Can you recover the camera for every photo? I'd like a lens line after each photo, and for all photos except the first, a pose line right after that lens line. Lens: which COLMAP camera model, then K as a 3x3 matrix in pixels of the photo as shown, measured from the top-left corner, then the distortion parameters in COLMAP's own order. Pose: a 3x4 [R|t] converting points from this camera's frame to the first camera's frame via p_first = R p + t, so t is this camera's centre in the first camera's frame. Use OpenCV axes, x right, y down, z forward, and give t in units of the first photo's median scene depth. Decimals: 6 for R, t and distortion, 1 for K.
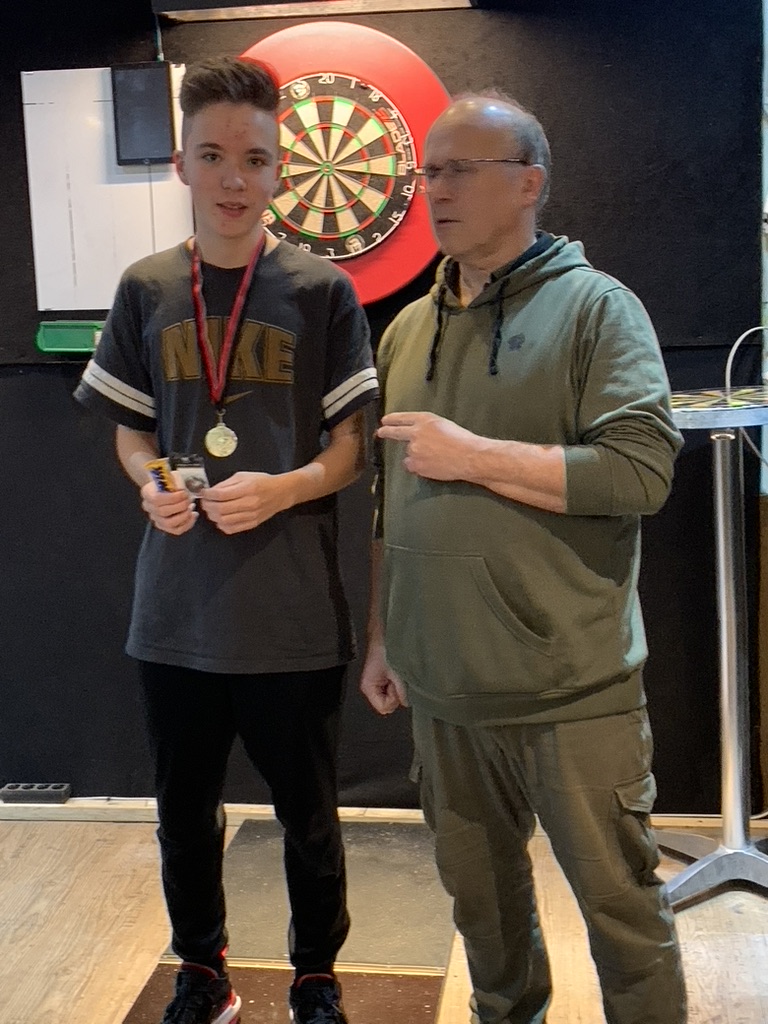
lens RADIAL K [[1390.4, 0, 410.2], [0, 1390.4, 522.3], [0, 0, 1]] dist [0.024184, 0.000000]
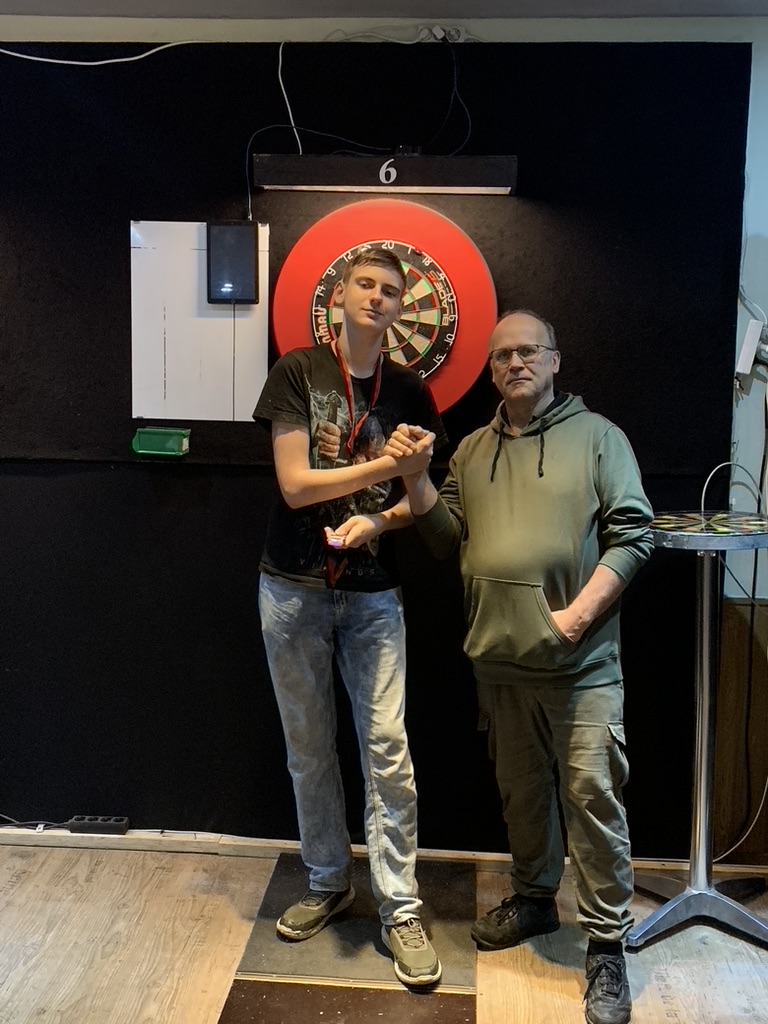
lens RADIAL K [[1240.3, 0, 389.9], [0, 1240.3, 501.1], [0, 0, 1]] dist [0.003376, 0.000000]
pose [[0.996732, 0.043429, 0.068107, -0.121600], [-0.039997, 0.997899, -0.050975, -0.037474], [-0.070178, 0.048084, 0.996375, -0.075025]]
